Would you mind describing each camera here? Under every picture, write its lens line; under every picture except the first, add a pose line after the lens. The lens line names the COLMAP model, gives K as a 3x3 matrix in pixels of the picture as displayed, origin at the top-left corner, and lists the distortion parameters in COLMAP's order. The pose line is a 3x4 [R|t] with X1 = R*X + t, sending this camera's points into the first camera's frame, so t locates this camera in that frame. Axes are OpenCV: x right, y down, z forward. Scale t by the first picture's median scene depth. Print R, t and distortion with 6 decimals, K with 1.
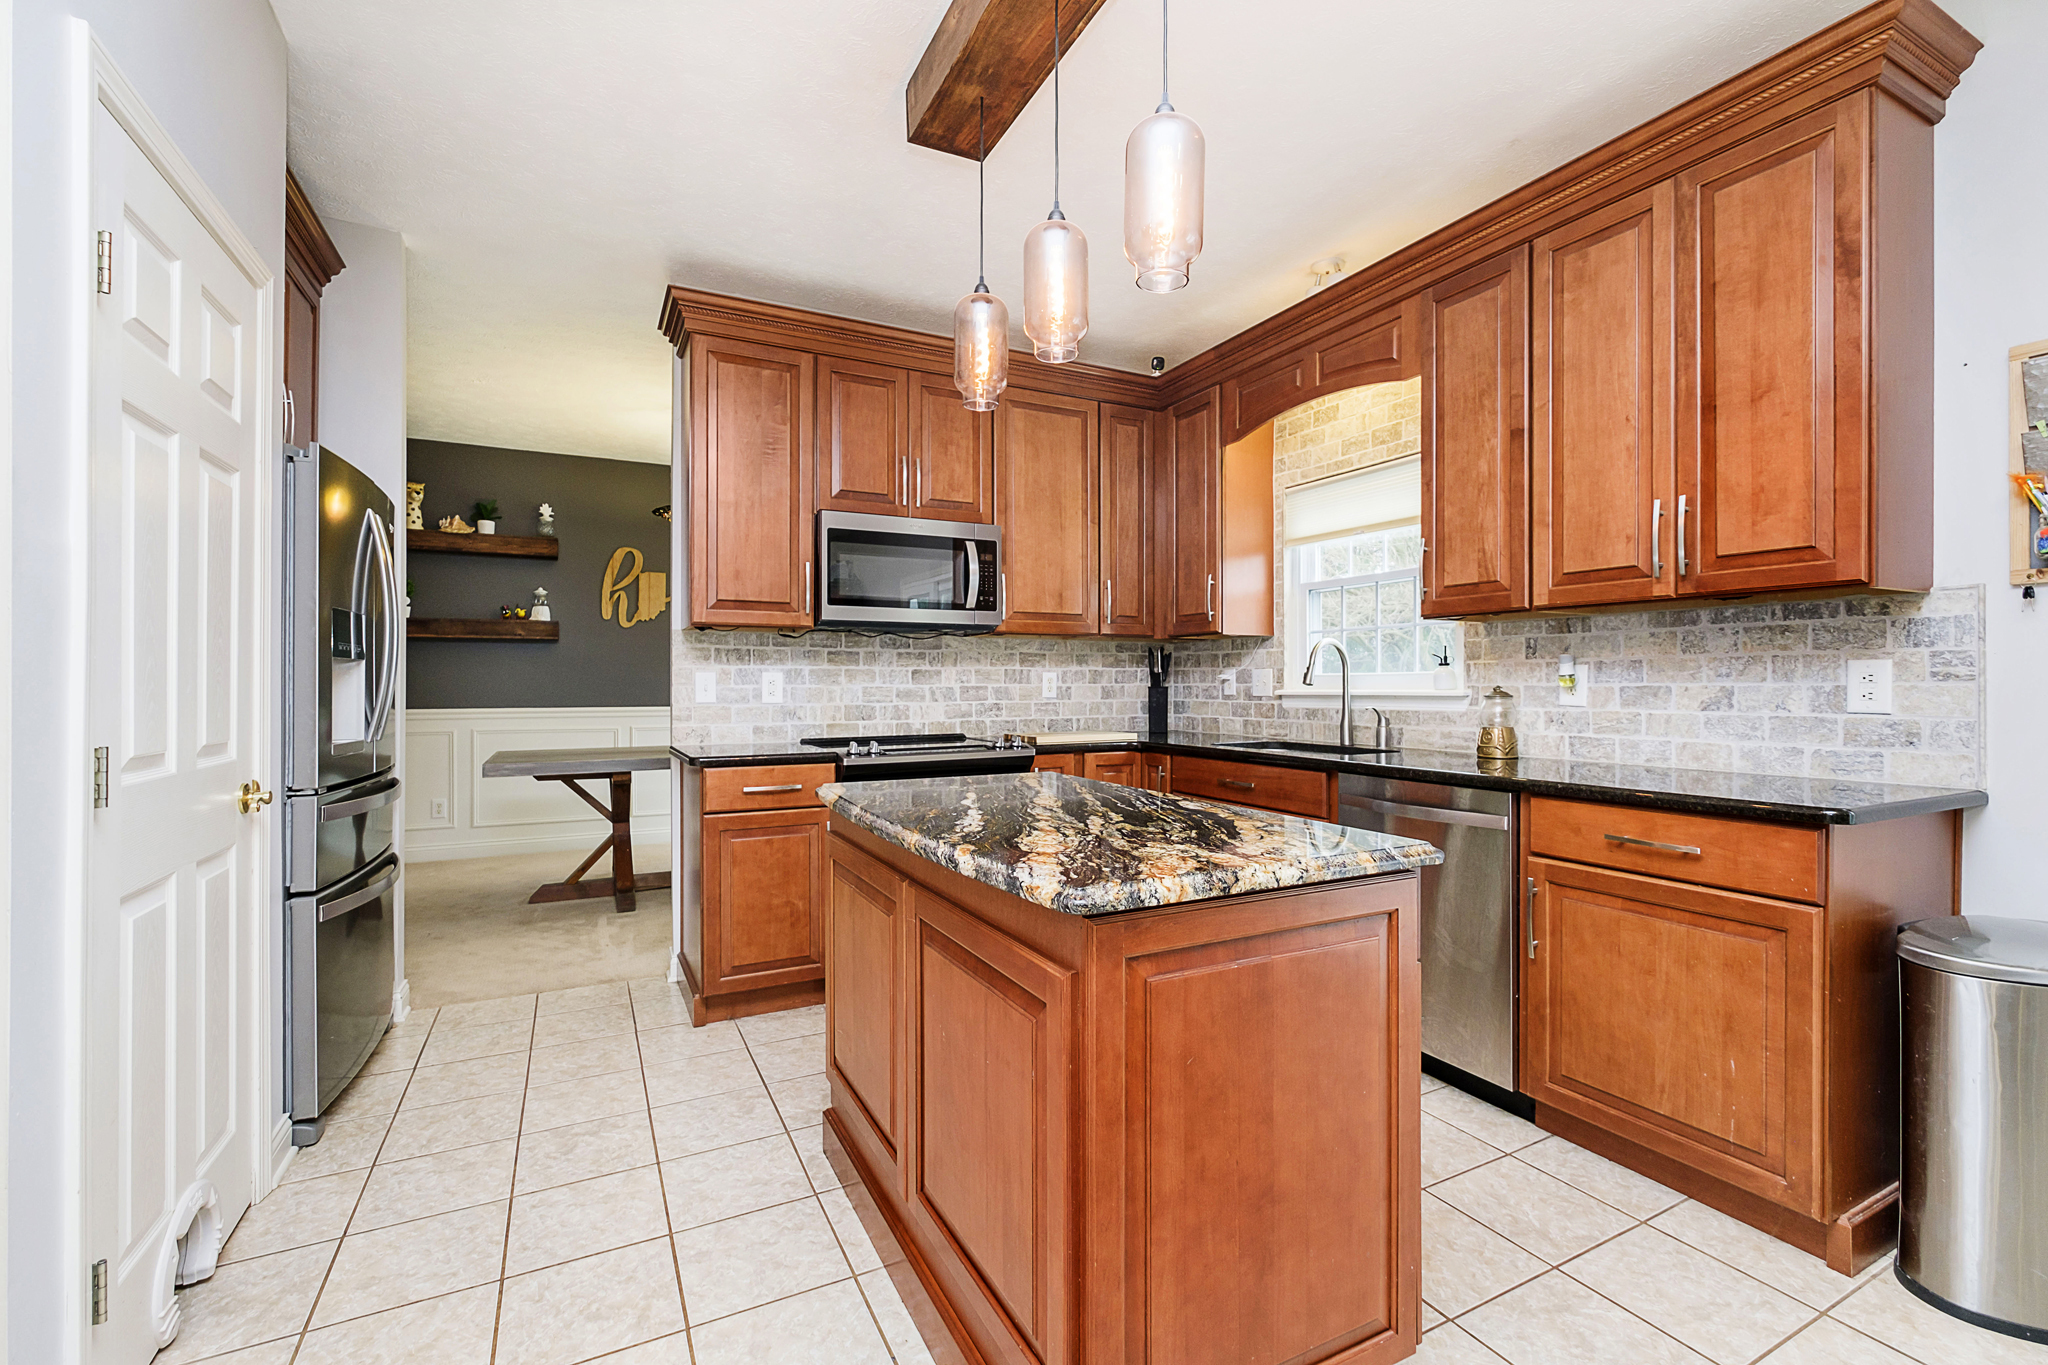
lens RADIAL K [[900.6, 0, 1024.0], [0, 900.6, 682.5], [0, 0, 1]] dist [0.000414, -0.000130]
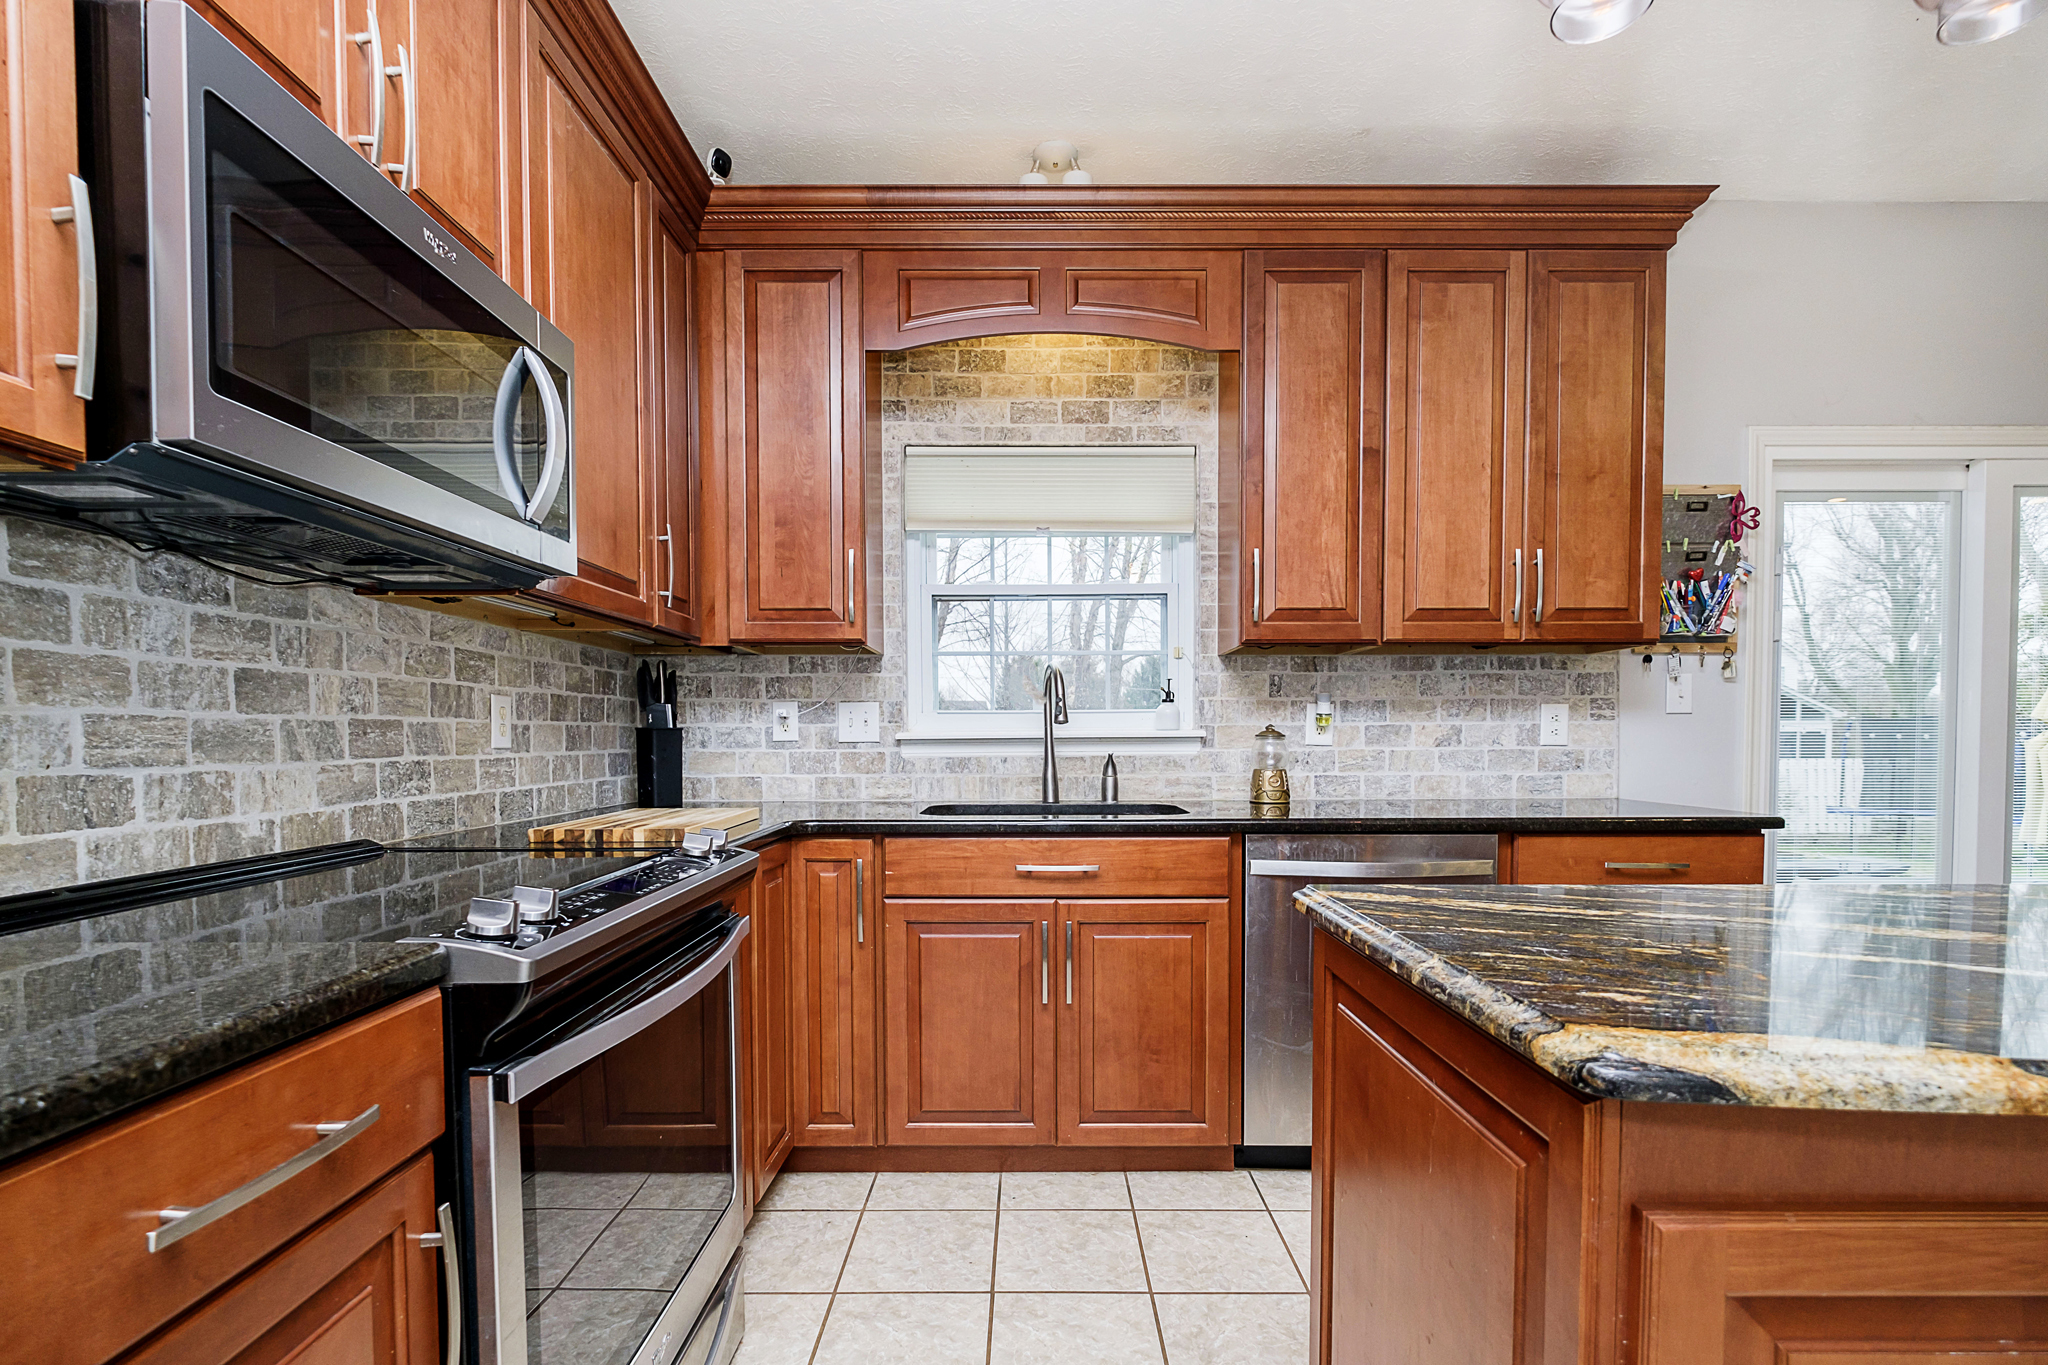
lens RADIAL K [[918.0, 0, 1015.8], [0, 918.0, 768.9], [0, 0, 1]] dist [-0.000394, -0.000271]
pose [[0.449897, -0.029752, 0.892585, -0.445926], [0.000482, 0.999453, 0.033071, 0.018400], [-0.893081, -0.014448, 0.449665, 0.836971]]
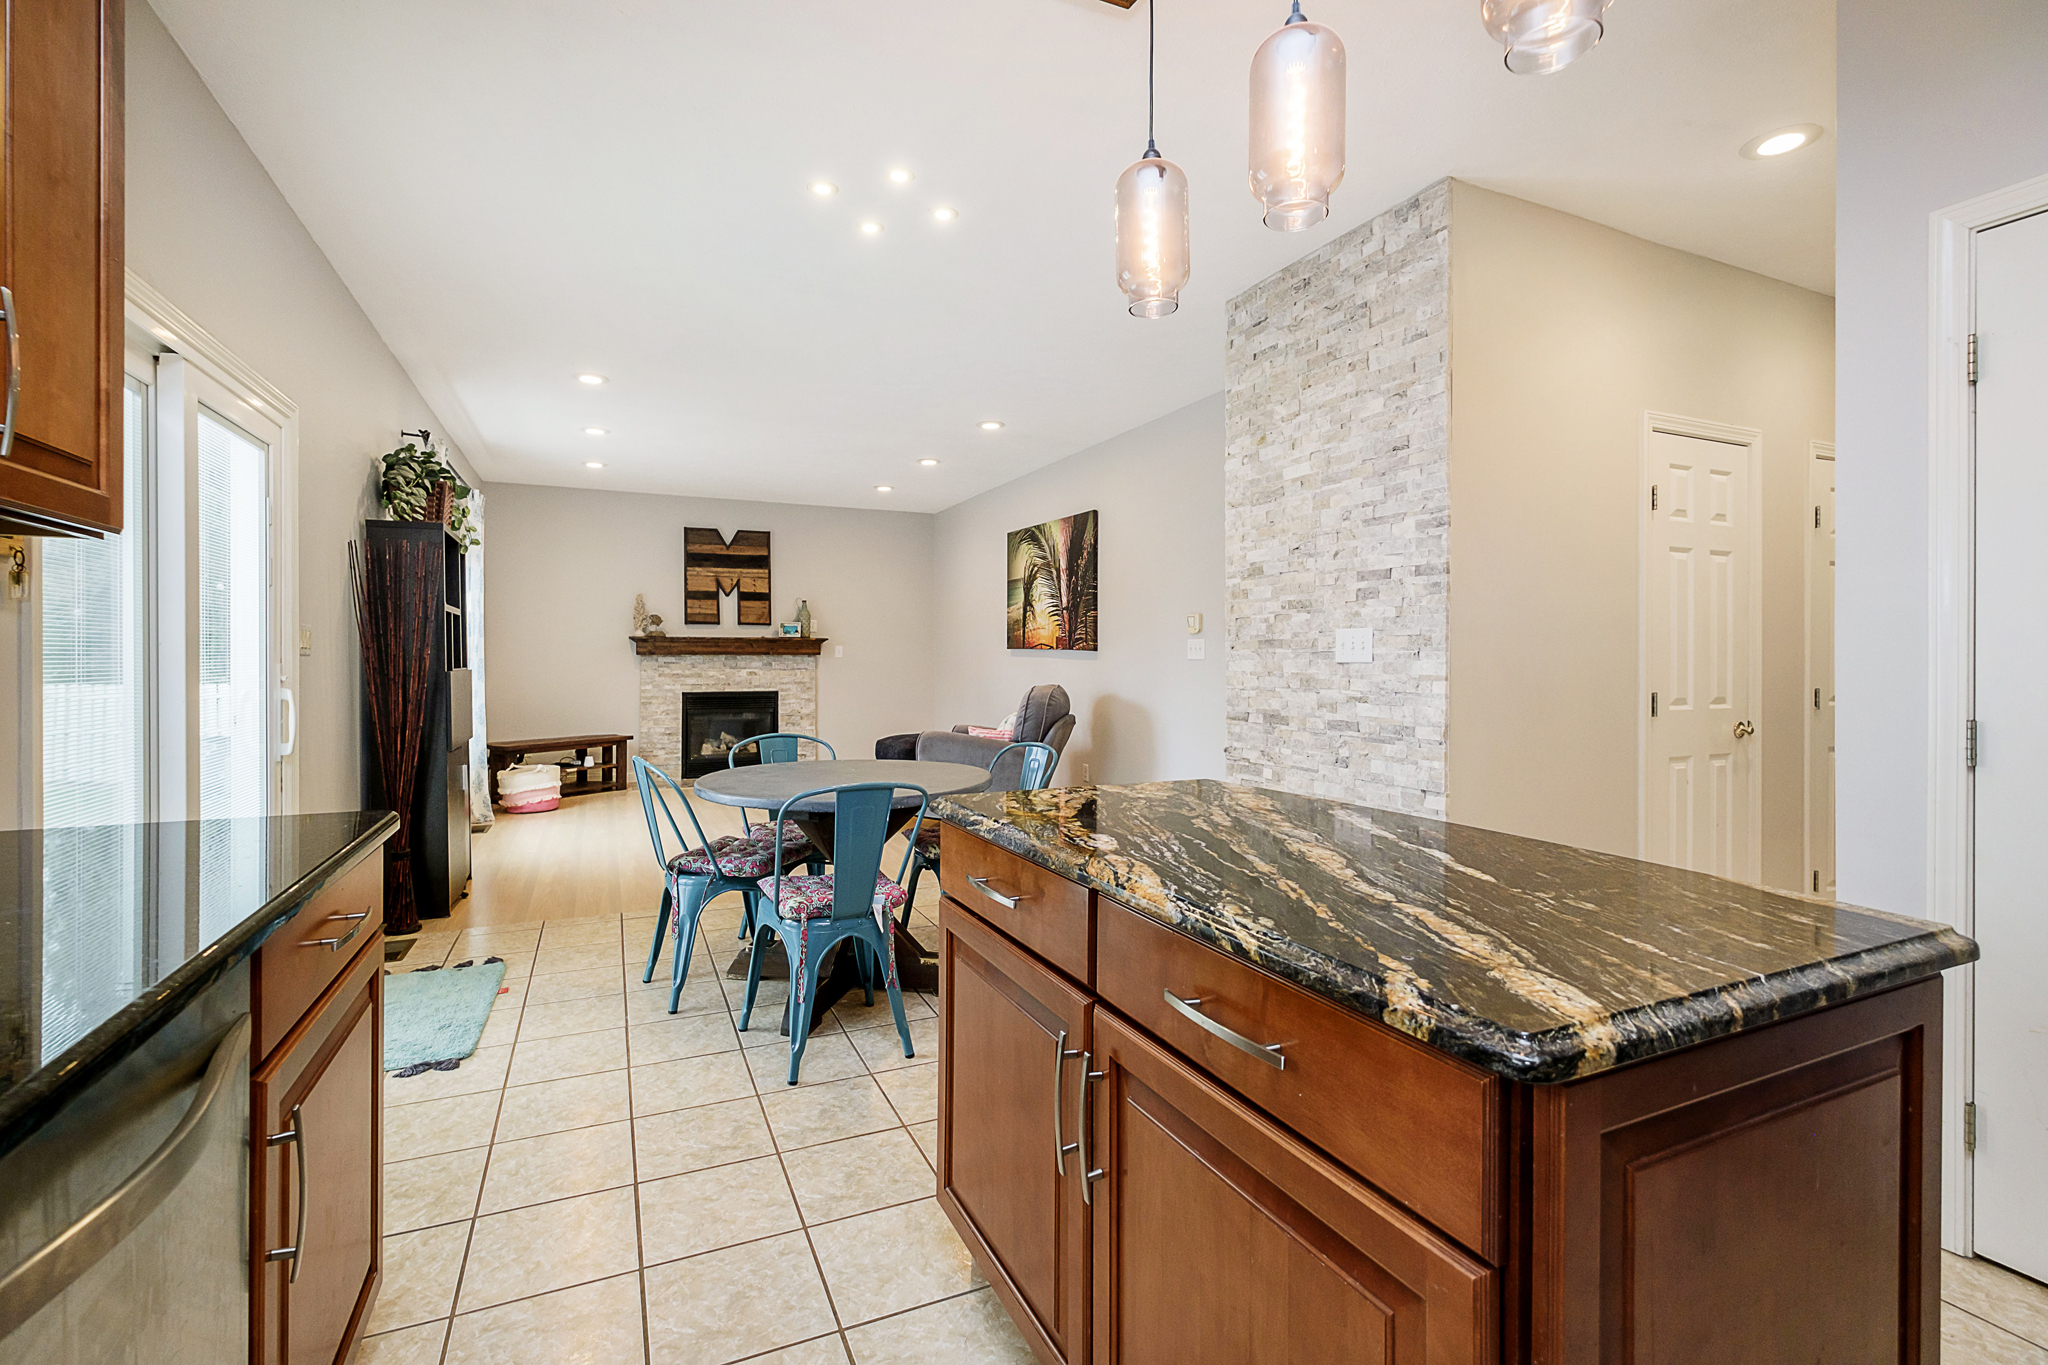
lens RADIAL K [[901.7, 0, 1029.3], [0, 901.7, 659.8], [0, 0, 1]] dist [0.000176, -0.000064]
pose [[-0.999699, 0.000596, 0.024539, 0.145819], [0.000627, 0.999999, 0.001256, -0.009119], [-0.024538, 0.001271, -0.999698, 1.156784]]
